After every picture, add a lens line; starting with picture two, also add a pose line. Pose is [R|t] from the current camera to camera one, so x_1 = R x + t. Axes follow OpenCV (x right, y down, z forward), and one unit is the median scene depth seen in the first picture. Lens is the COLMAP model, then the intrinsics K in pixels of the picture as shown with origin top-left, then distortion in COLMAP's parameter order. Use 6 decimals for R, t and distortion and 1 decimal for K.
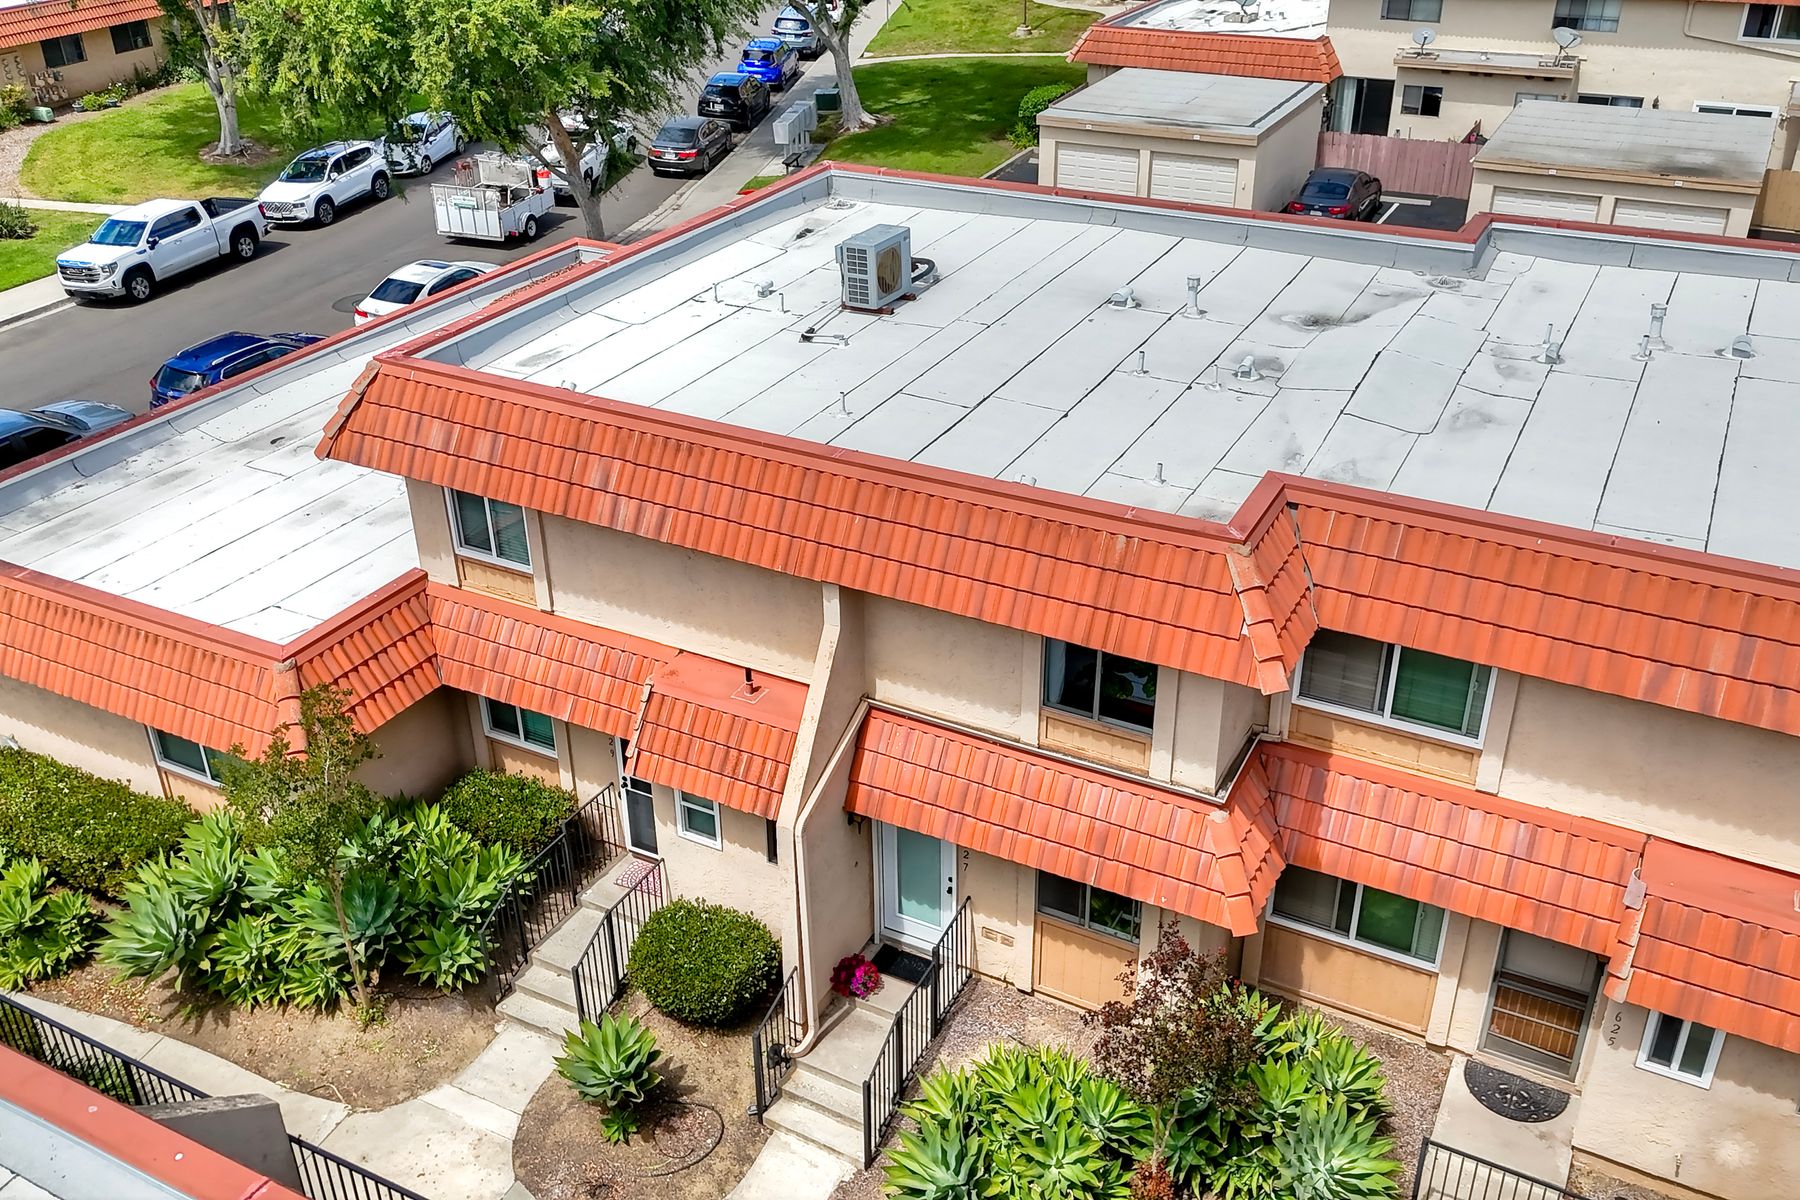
lens RADIAL K [[1570.9, 0, 897.0], [0, 1570.9, 598.4], [0, 0, 1]] dist [0.086249, -0.098969]
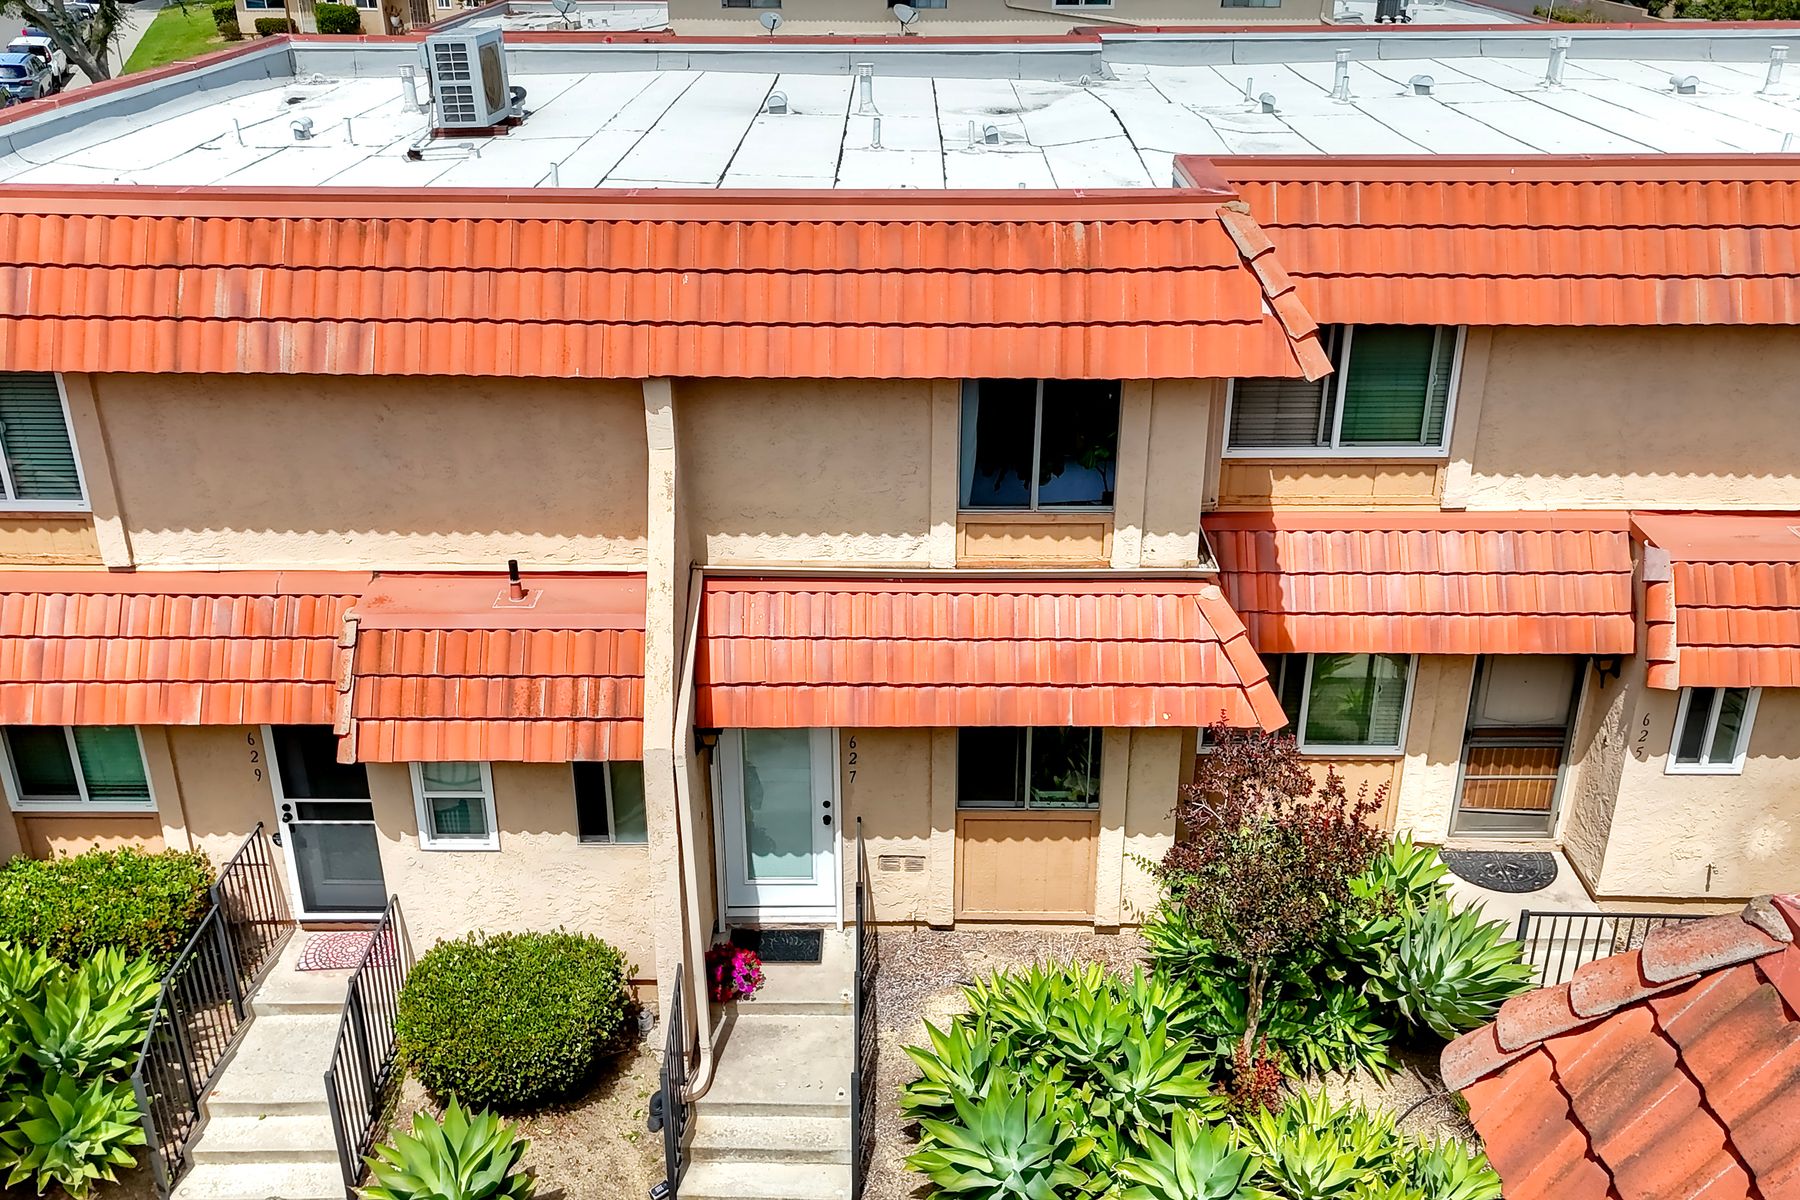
lens RADIAL K [[1609.4, 0, 899.7], [0, 1609.4, 607.2], [0, 0, 1]] dist [0.074751, -0.093330]
pose [[0.888296, -0.183596, 0.420979, -0.233273], [0.213651, 0.976592, -0.024911, 0.112457], [-0.406552, 0.112071, 0.906728, 0.286291]]
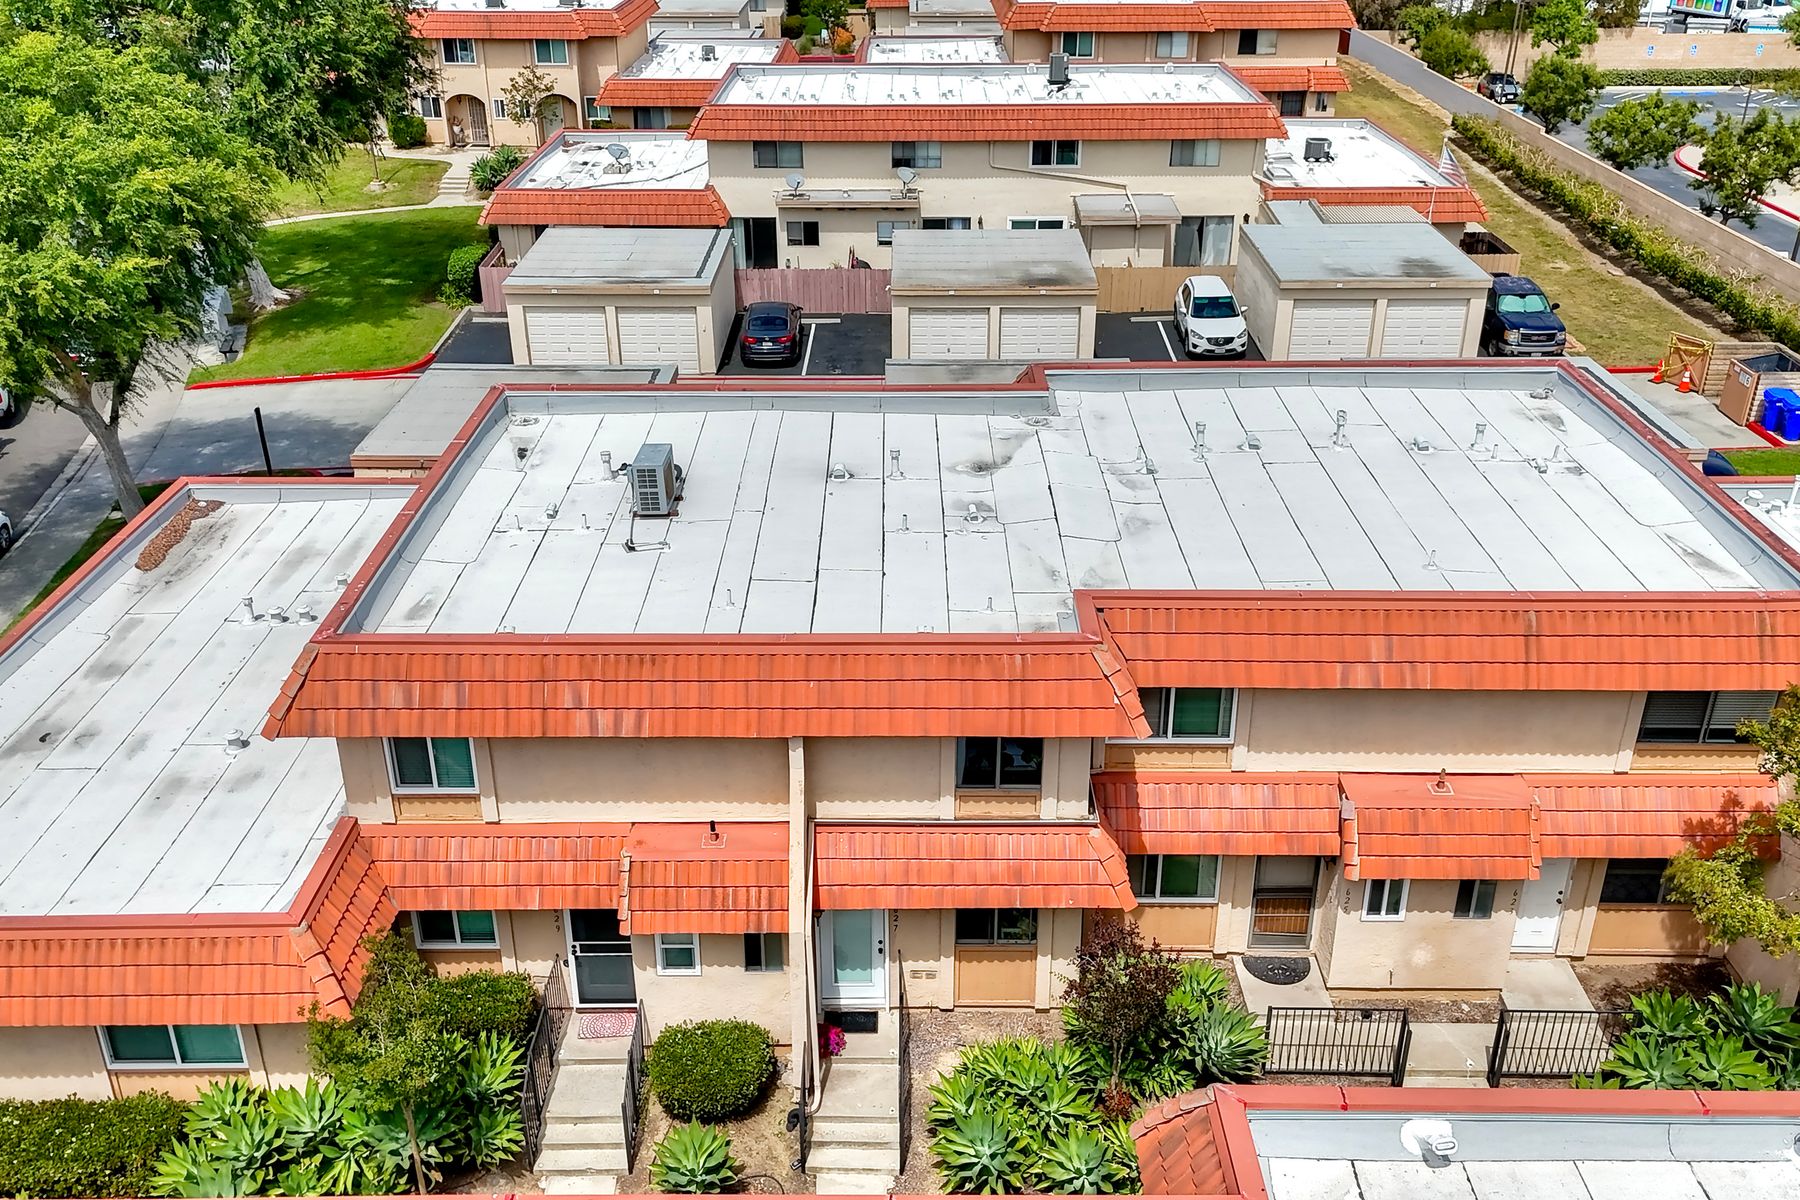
lens RADIAL K [[1594.3, 0, 900.0], [0, 1594.3, 600.0], [0, 0, 1]] dist [0.095620, -0.154945]
pose [[0.885617, -0.197529, 0.420315, -0.440707], [0.218284, 0.975884, -0.001312, -0.088336], [-0.409920, 0.092910, 0.907377, -0.217726]]
